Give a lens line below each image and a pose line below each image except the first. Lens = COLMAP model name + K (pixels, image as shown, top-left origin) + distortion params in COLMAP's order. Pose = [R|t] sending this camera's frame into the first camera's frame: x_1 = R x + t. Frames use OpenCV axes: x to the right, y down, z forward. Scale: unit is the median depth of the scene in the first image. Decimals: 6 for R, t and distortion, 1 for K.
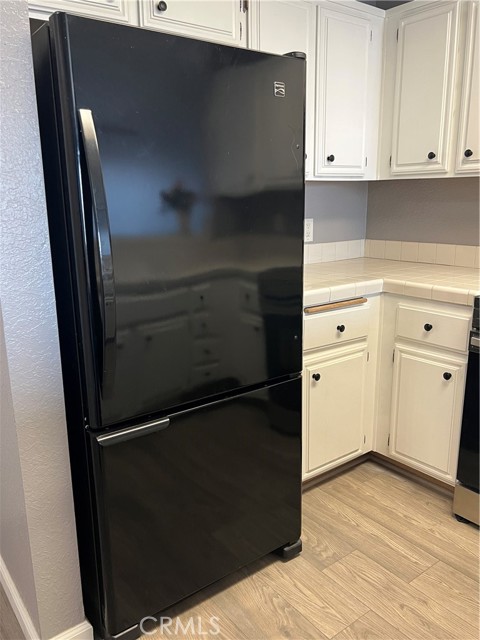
lens RADIAL K [[512.2, 0, 243.4], [0, 512.2, 323.6], [0, 0, 1]] dist [0.003062, -0.016378]
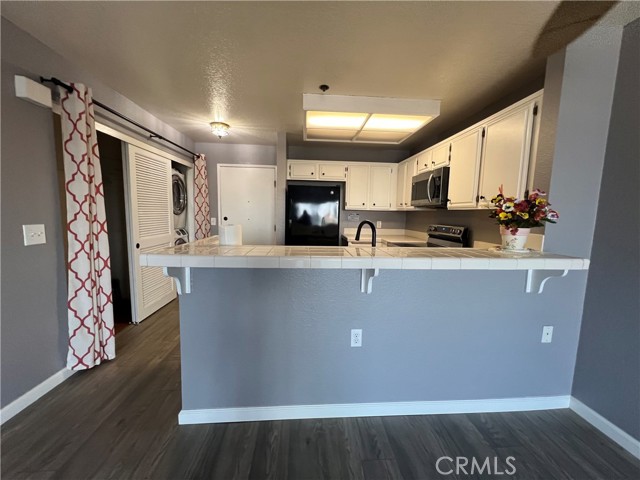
lens RADIAL K [[258.7, 0, 316.0], [0, 258.7, 239.0], [0, 0, 1]] dist [-0.003672, -0.000742]
pose [[0.839032, 0.083888, -0.537576, 0.956579], [-0.156172, 0.983597, -0.090260, 0.158620], [0.521187, 0.159685, 0.838370, -0.772214]]
